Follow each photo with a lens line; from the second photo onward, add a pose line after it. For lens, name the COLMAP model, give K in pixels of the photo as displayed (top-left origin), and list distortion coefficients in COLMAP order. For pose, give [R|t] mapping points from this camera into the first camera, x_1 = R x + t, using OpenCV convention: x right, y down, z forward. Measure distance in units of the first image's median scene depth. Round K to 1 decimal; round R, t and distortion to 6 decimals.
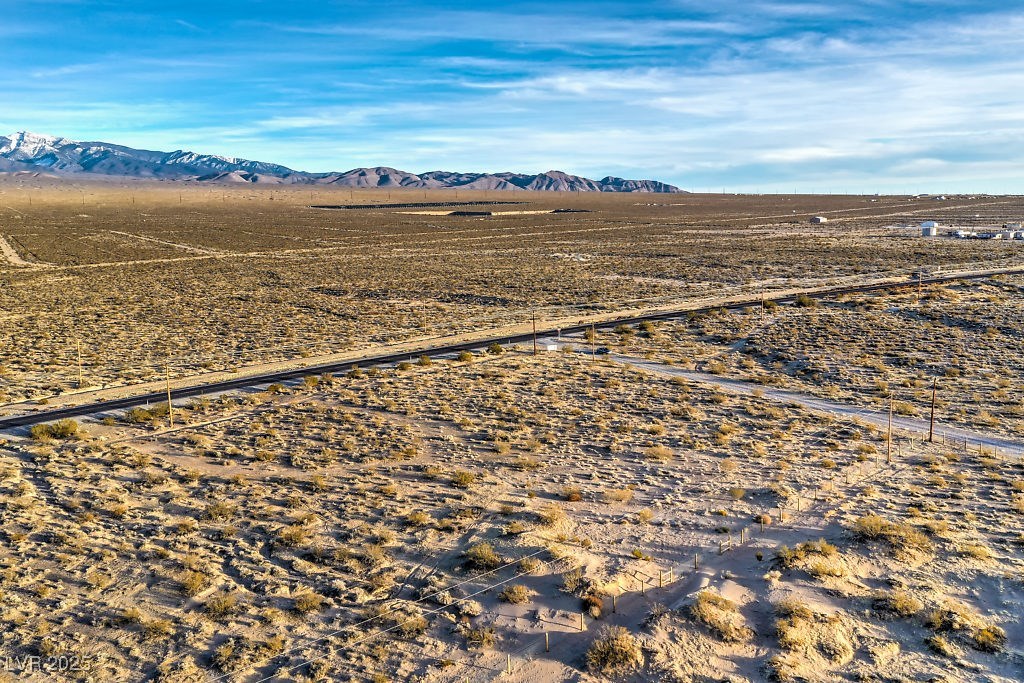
lens RADIAL K [[831.7, 0, 511.9], [0, 831.7, 364.1], [0, 0, 1]] dist [-0.009321, 0.010001]
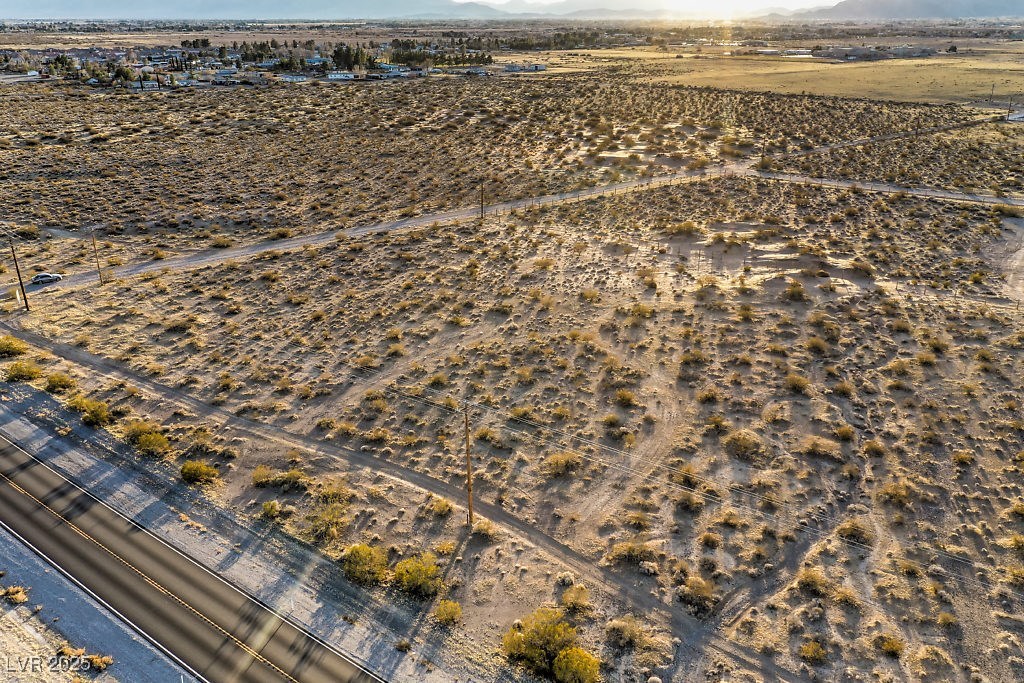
lens RADIAL K [[823.4, 0, 509.6], [0, 823.4, 339.4], [0, 0, 1]] dist [0.004551, 0.001910]
pose [[-0.153474, -0.336486, 0.929098, -0.817079], [0.182908, 0.914316, 0.361347, -0.199593], [-0.971077, 0.225396, -0.078778, 0.948395]]
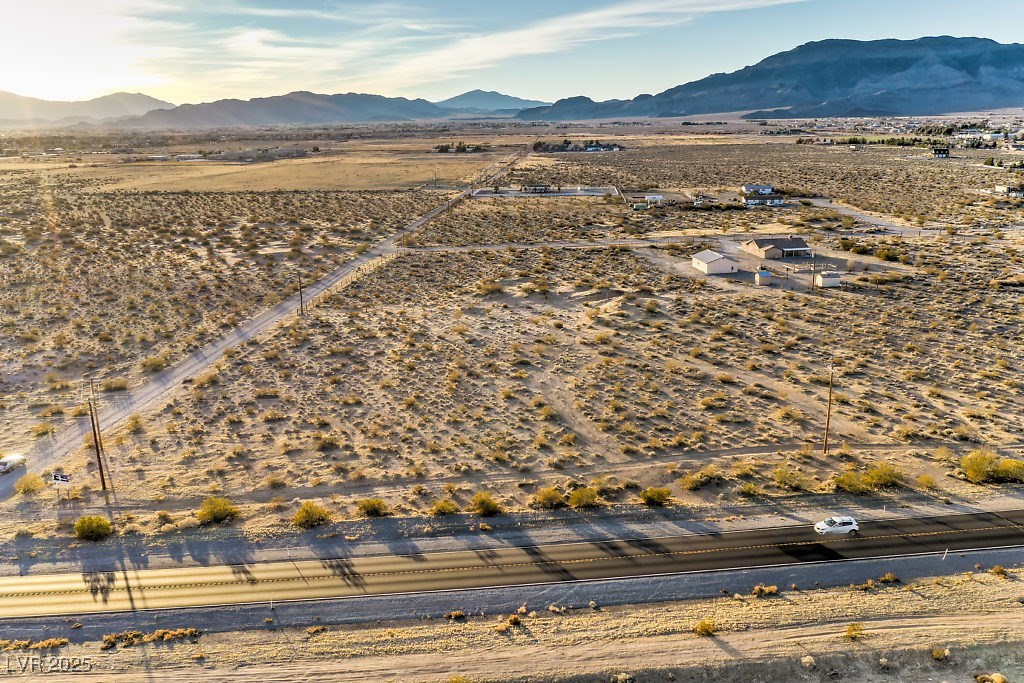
lens RADIAL K [[817.5, 0, 510.0], [0, 817.5, 341.7], [0, 0, 1]] dist [0.003503, 0.001139]
pose [[-0.798120, -0.121318, 0.590159, -0.578298], [0.144344, 0.912490, 0.382787, -0.318661], [-0.584953, 0.390696, -0.710765, 1.570652]]
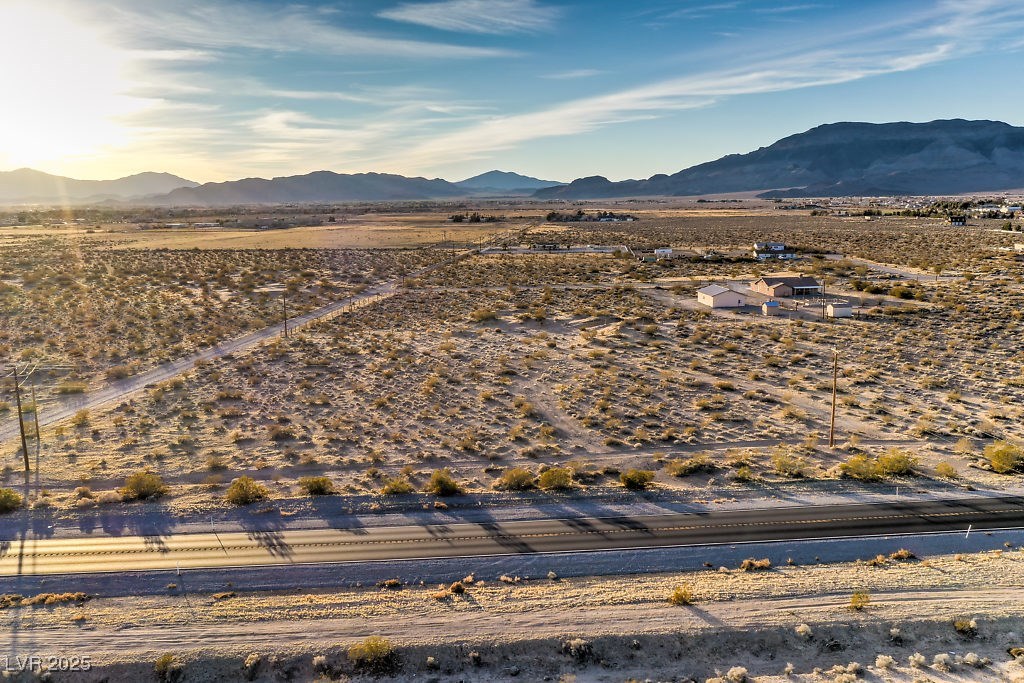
lens RADIAL K [[823.4, 0, 509.6], [0, 823.4, 339.4], [0, 0, 1]] dist [0.004551, 0.001910]
pose [[-0.785172, -0.069188, 0.615400, -0.581567], [0.143341, 0.946448, 0.289292, -0.221776], [-0.602460, 0.315356, -0.733207, 1.539574]]
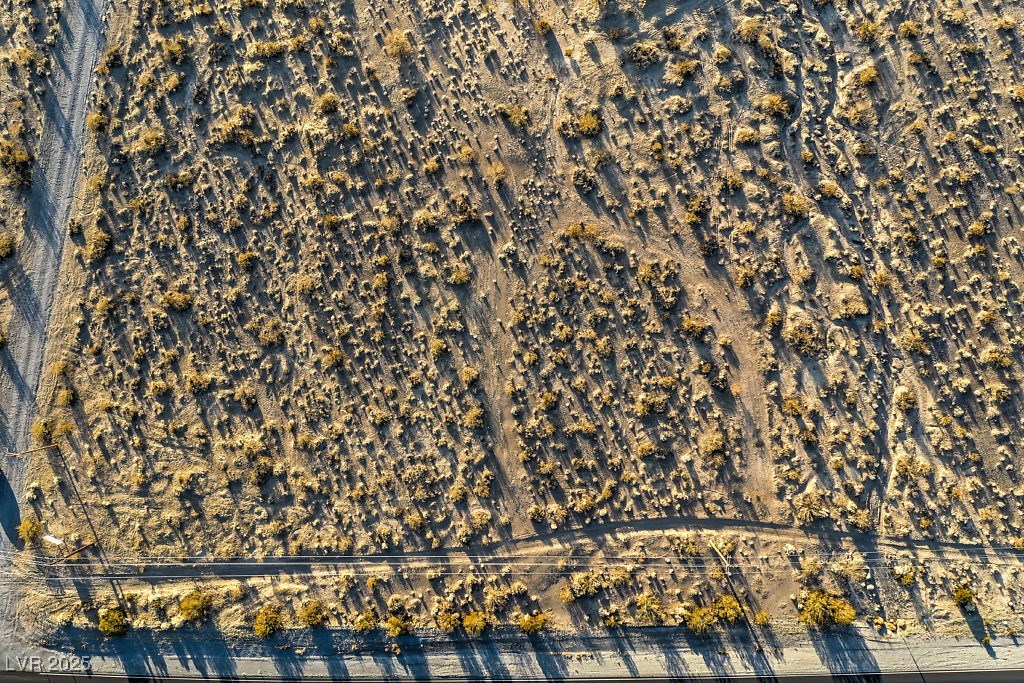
lens RADIAL K [[823.4, 0, 509.6], [0, 823.4, 339.4], [0, 0, 1]] dist [0.004551, 0.001910]
pose [[-0.738810, -0.672062, 0.049920, -0.164098], [0.173527, -0.118138, 0.977718, -0.694257], [-0.651189, 0.731010, 0.203903, 0.782127]]
